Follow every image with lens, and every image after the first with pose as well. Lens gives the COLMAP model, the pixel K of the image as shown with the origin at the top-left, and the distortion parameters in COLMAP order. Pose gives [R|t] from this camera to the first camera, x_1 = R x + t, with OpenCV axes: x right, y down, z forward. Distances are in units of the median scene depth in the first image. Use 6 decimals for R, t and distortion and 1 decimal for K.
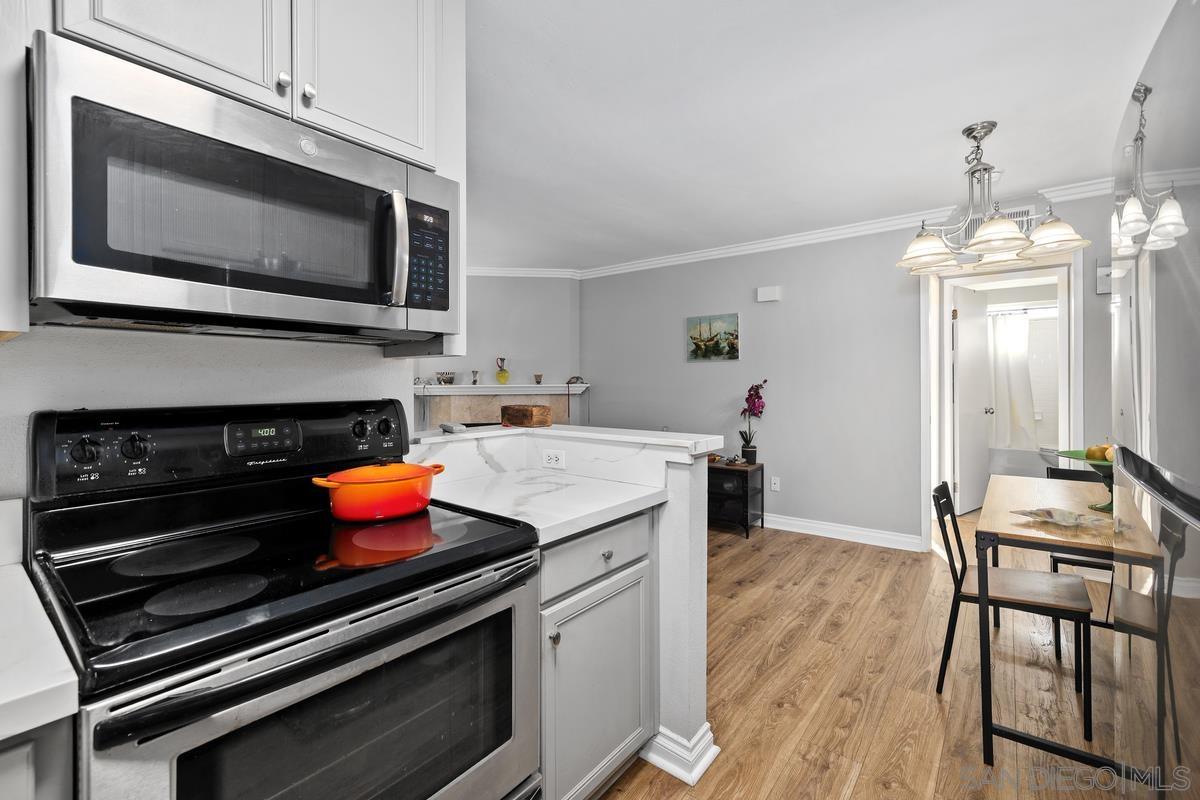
lens RADIAL K [[521.5, 0, 586.4], [0, 521.5, 384.3], [0, 0, 1]] dist [0.000008, 0.000051]
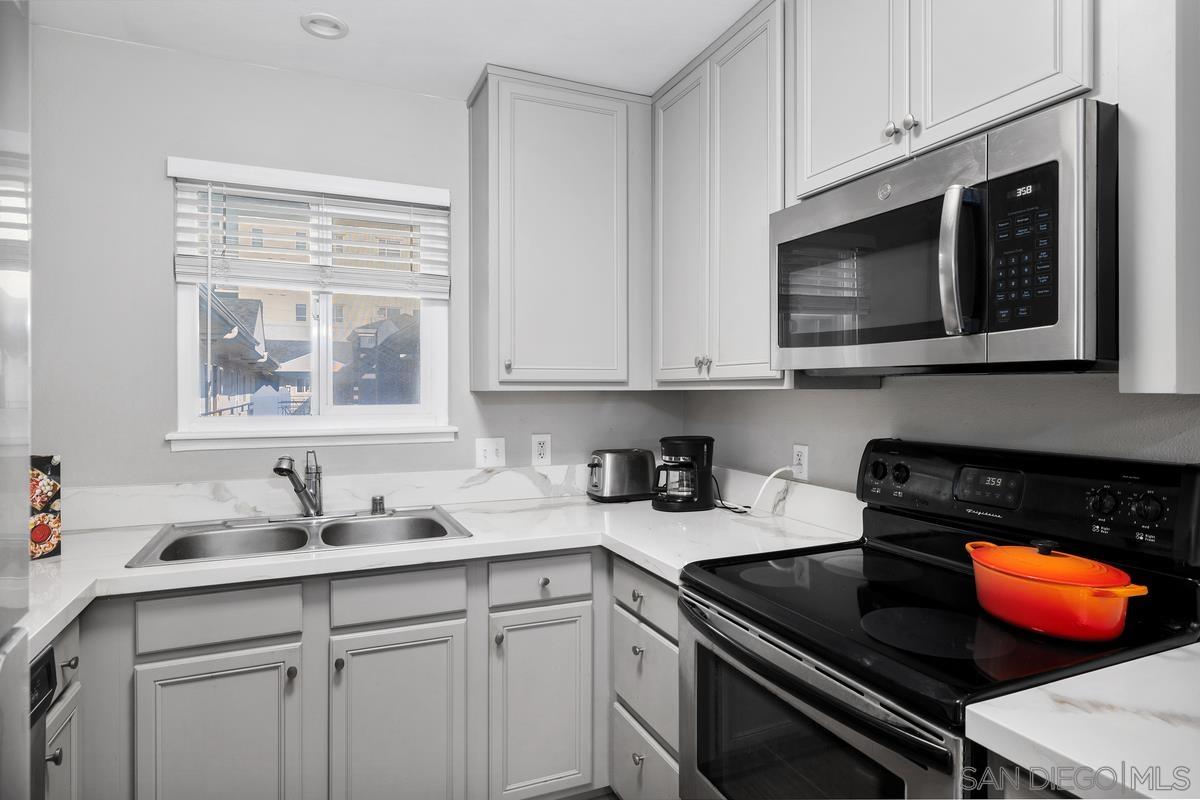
lens RADIAL K [[679.9, 0, 632.0], [0, 679.9, 393.7], [0, 0, 1]] dist [0.000430, -0.000759]
pose [[-0.443952, 0.008380, -0.896011, 0.685867], [-0.000062, 0.999956, 0.009383, -0.068228], [0.896051, 0.004221, -0.443932, 0.931855]]
